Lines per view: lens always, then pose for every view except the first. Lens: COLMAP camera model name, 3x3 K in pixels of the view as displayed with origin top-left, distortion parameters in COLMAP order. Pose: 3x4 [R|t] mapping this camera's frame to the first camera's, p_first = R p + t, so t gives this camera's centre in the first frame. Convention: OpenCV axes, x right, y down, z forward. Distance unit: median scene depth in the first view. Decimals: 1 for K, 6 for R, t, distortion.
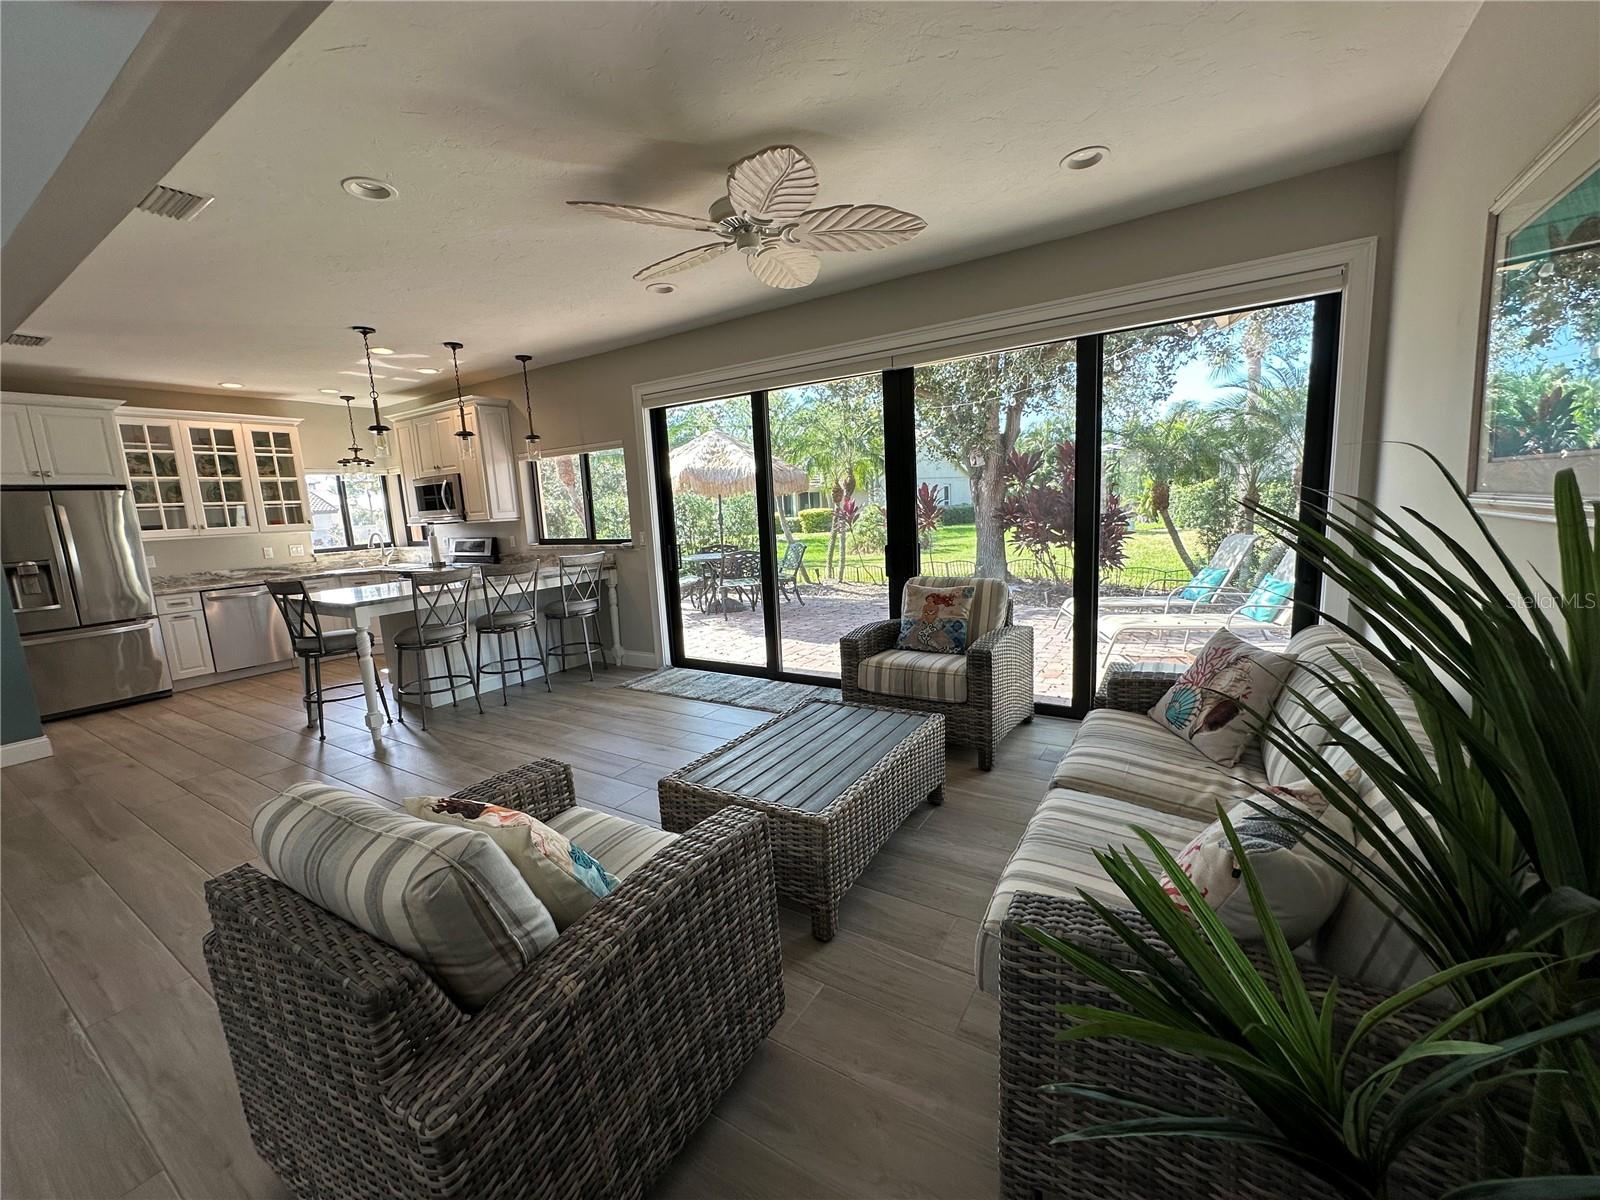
lens RADIAL K [[638.4, 0, 800.0], [0, 638.4, 600.0], [0, 0, 1]] dist [-0.002019, 0.000434]
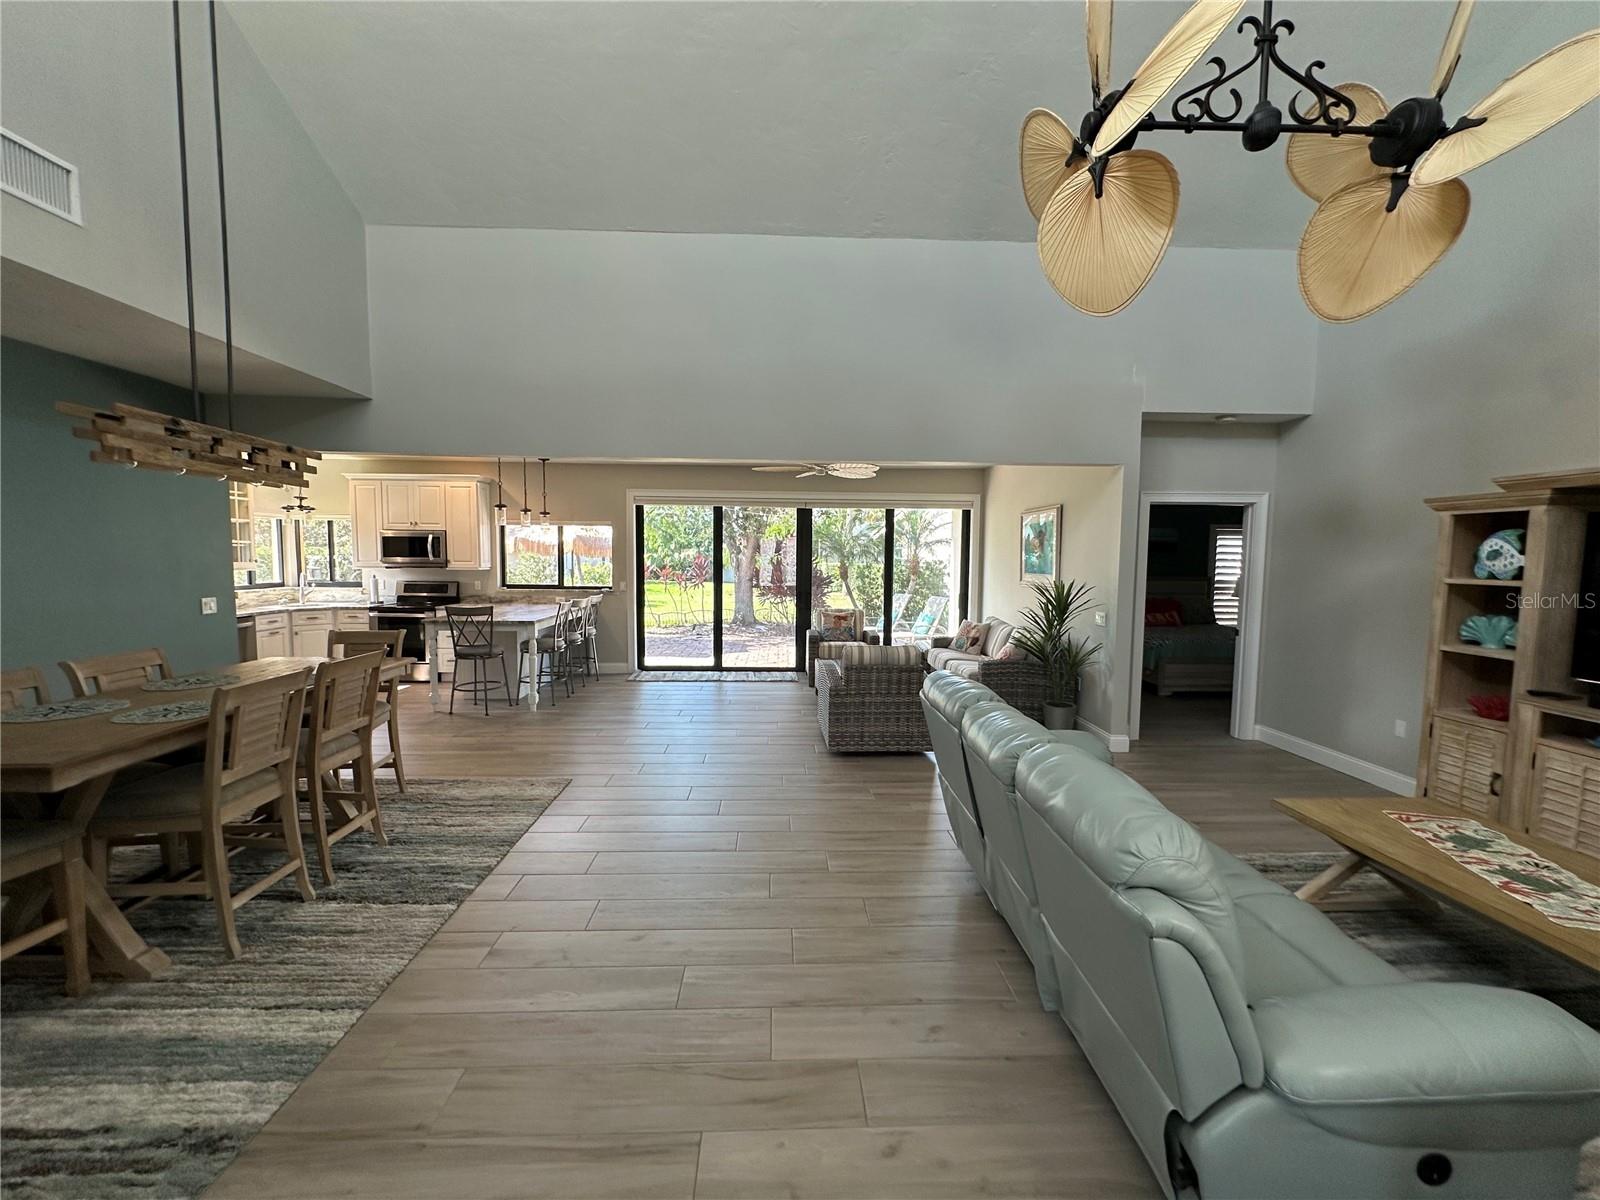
lens RADIAL K [[638.4, 0, 800.0], [0, 638.4, 600.0], [0, 0, 1]] dist [-0.002019, 0.000434]
pose [[0.819657, 0.020798, 0.572477, -0.751795], [0.034321, 0.995763, -0.085317, 0.078214], [-0.571826, 0.089579, 0.815470, -0.464613]]
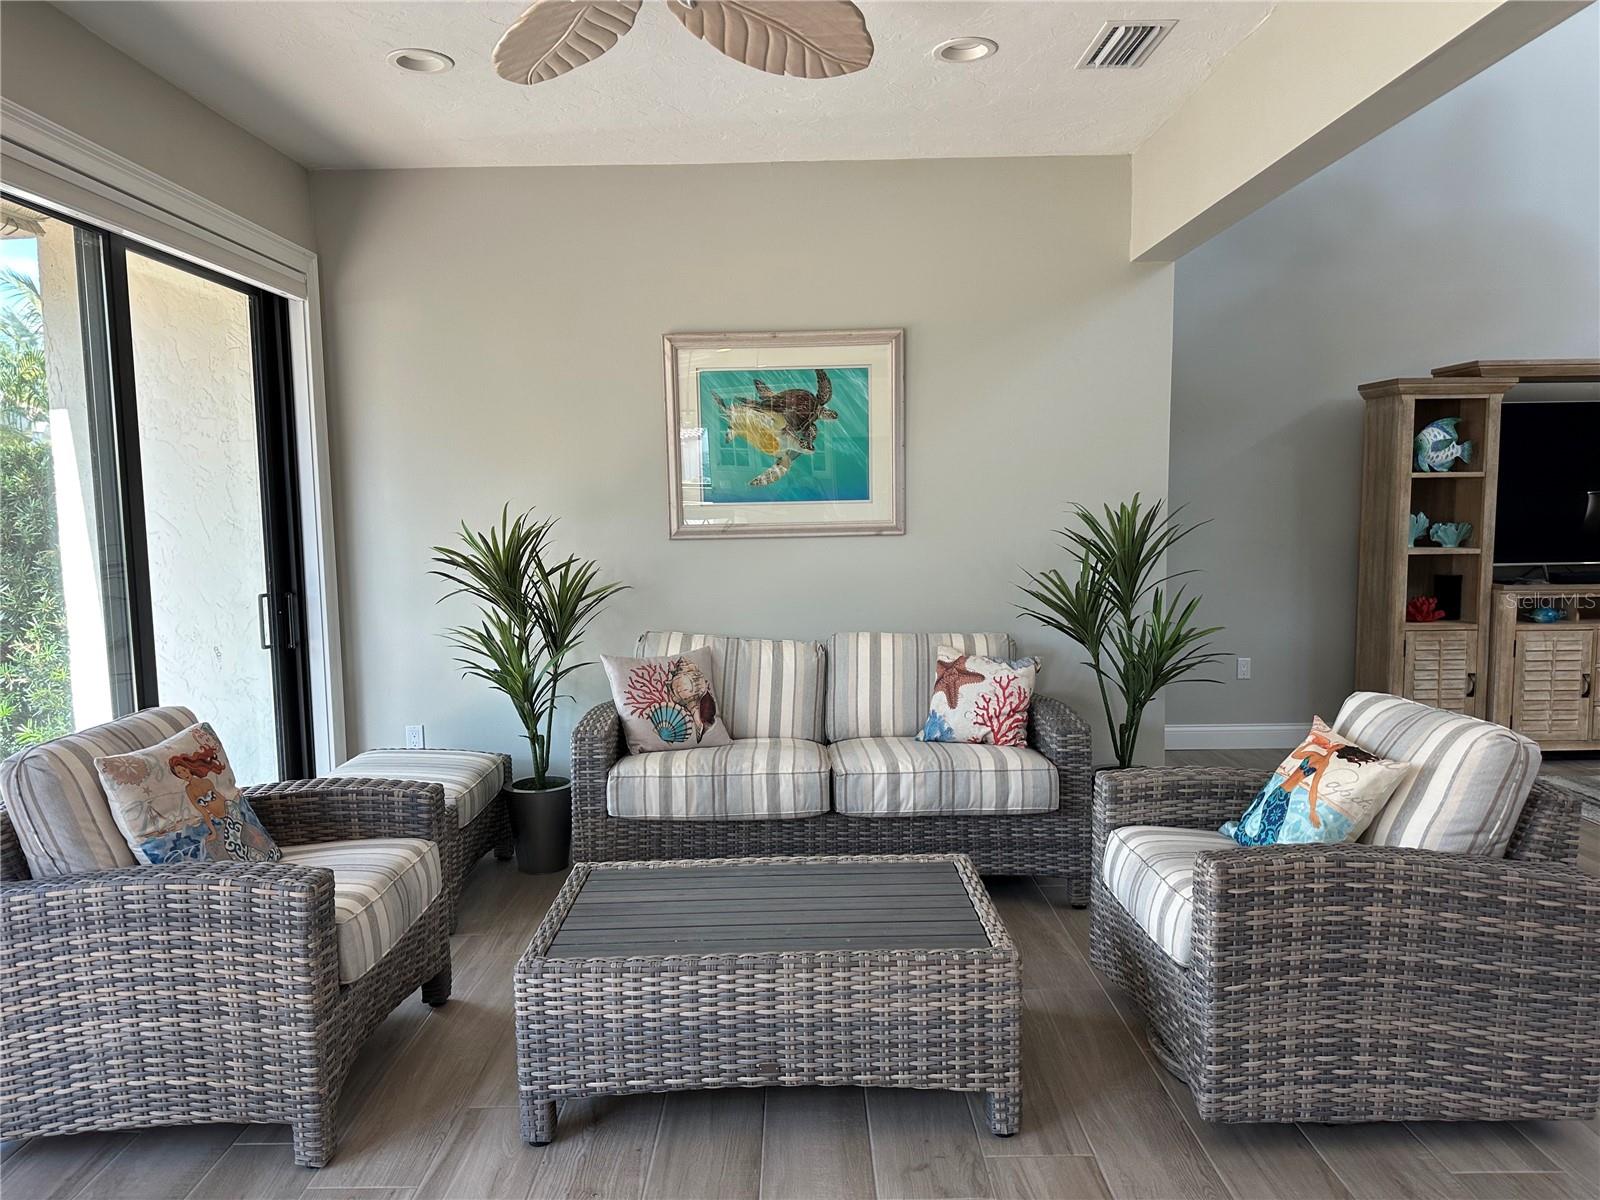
lens RADIAL K [[1138.8, 0, 798.2], [0, 1138.8, 607.9], [0, 0, 1]] dist [0.003825, -0.003917]
pose [[-0.537279, -0.019859, 0.843171, -0.410618], [0.172910, 0.975894, 0.133165, -0.086454], [-0.825490, 0.217339, -0.520894, 0.679581]]
